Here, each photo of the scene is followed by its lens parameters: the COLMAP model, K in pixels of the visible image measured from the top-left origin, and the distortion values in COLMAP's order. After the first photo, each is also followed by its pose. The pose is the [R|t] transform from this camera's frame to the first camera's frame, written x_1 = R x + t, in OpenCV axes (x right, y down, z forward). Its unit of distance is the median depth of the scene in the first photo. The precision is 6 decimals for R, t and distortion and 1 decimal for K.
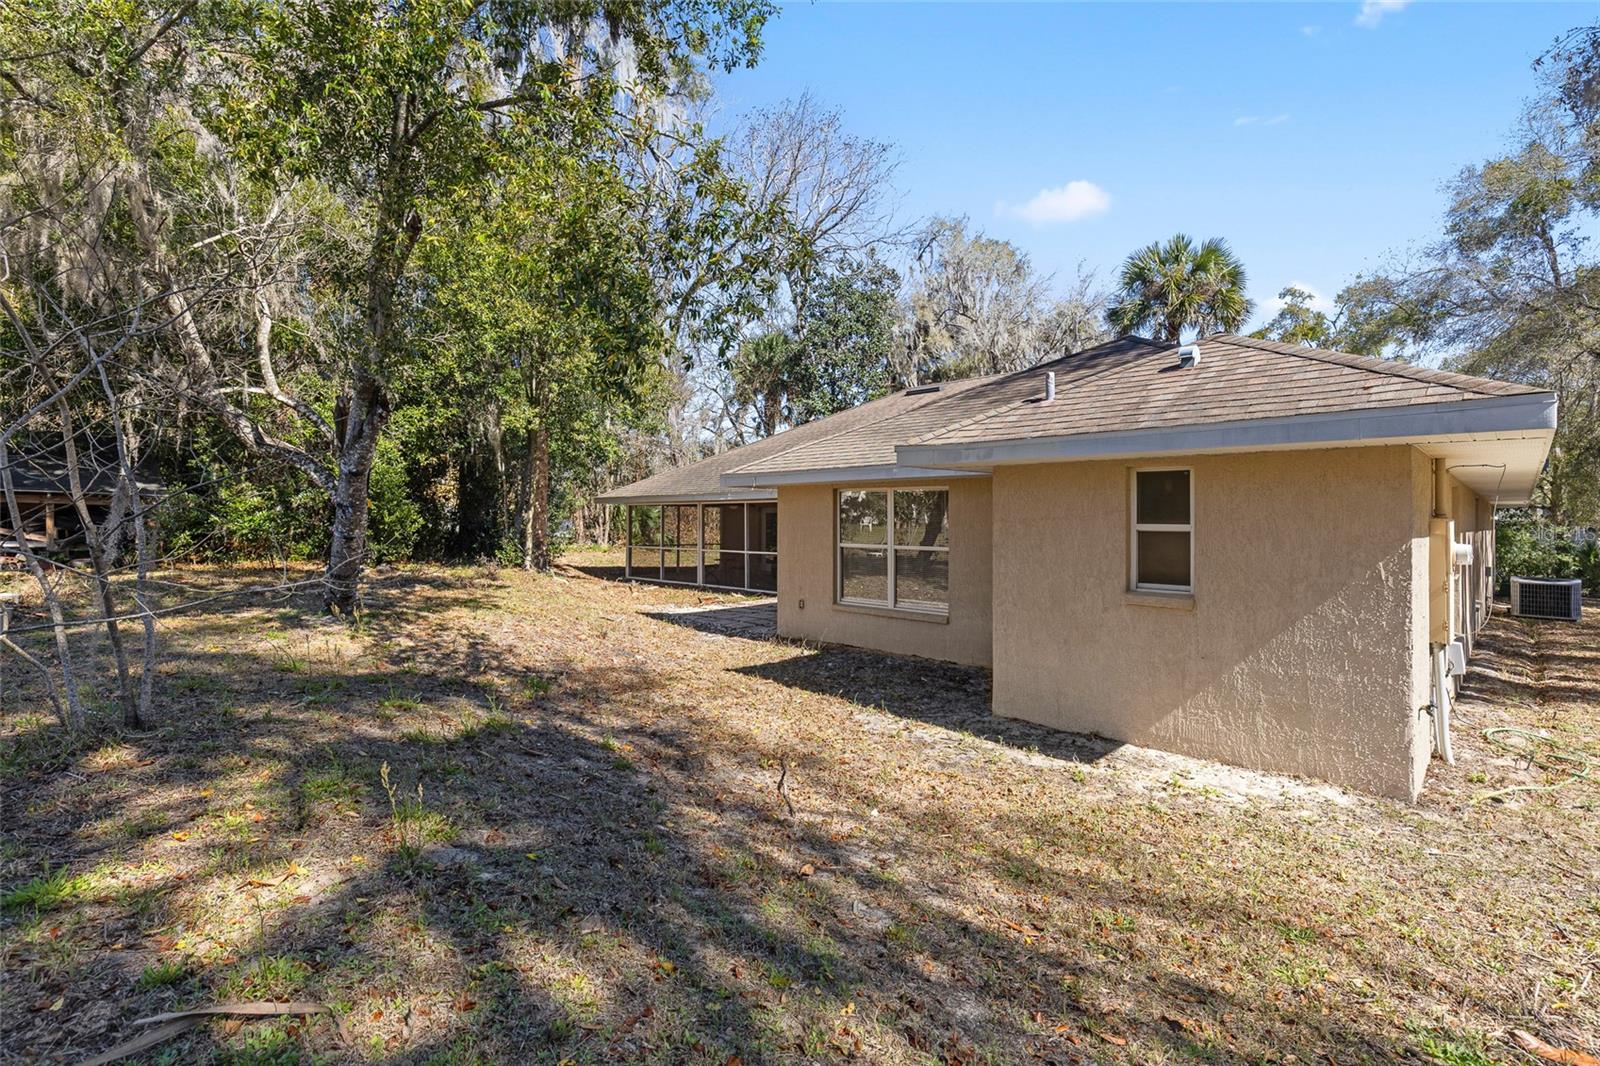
lens RADIAL K [[721.3, 0, 802.4], [0, 721.3, 527.5], [0, 0, 1]] dist [0.008535, -0.001857]
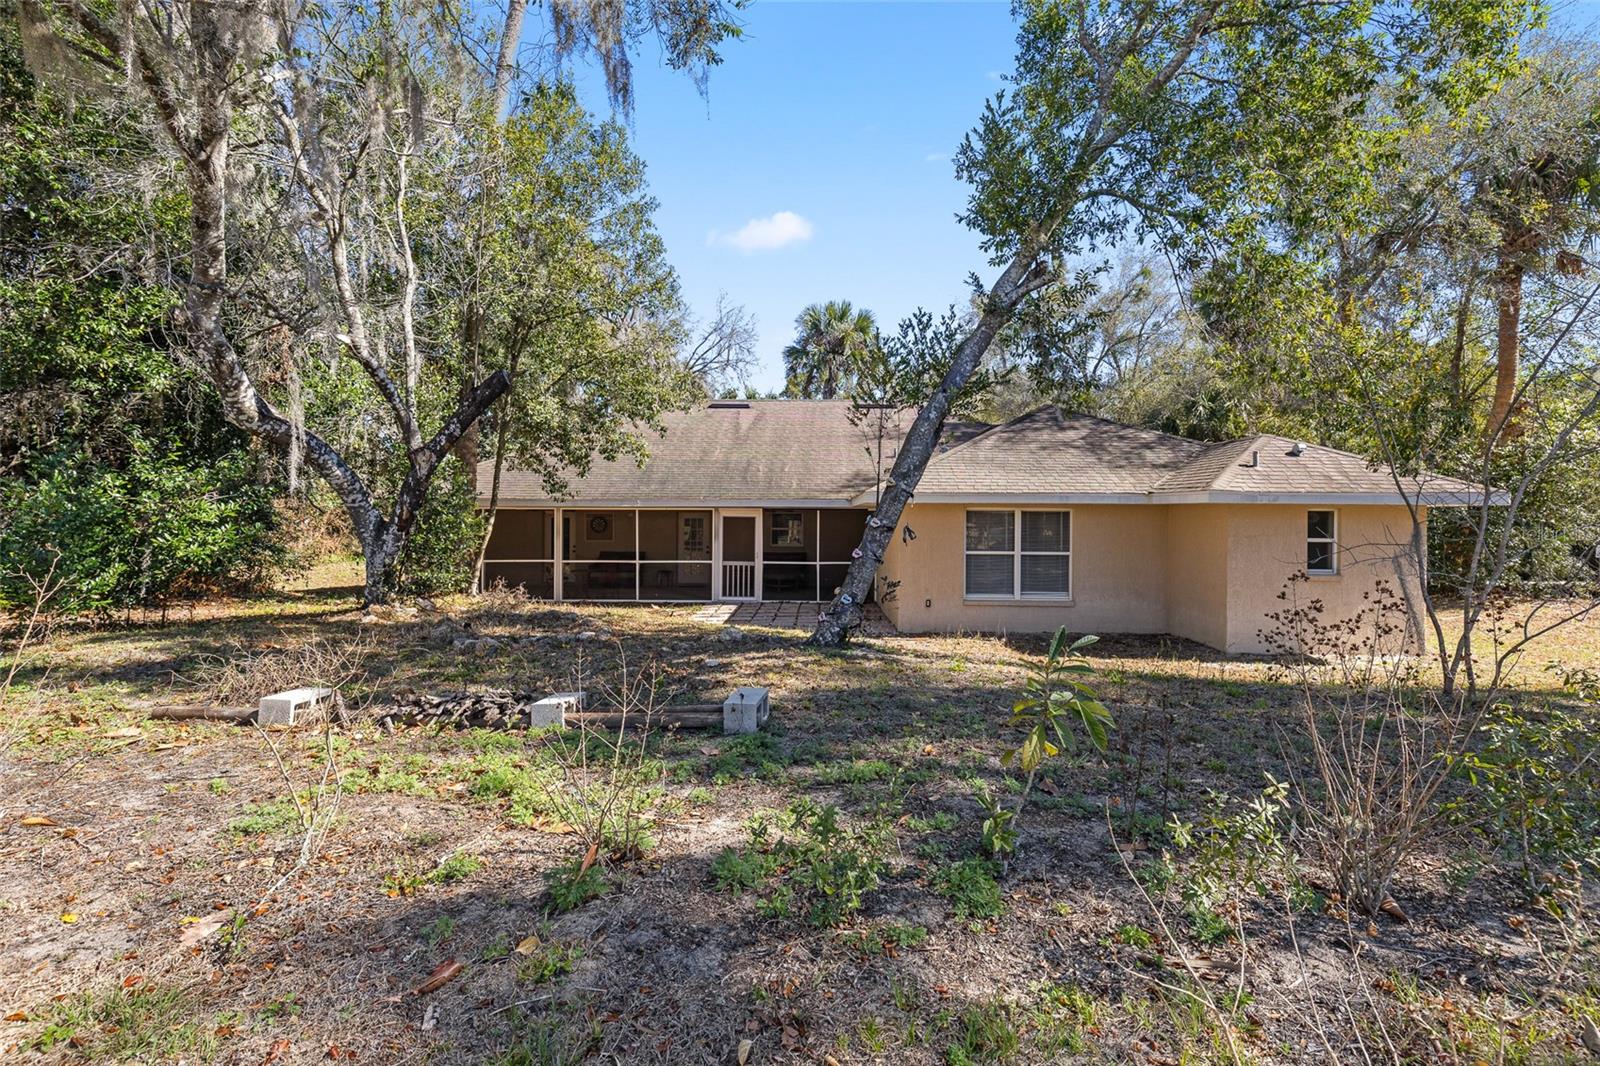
lens RADIAL K [[721.3, 0, 803.5], [0, 721.3, 528.3], [0, 0, 1]] dist [0.008535, -0.001857]
pose [[0.717742, -0.010465, 0.696230, -1.034622], [0.005264, 0.999940, 0.009602, -0.031317], [-0.696289, -0.003227, 0.717754, 0.306678]]
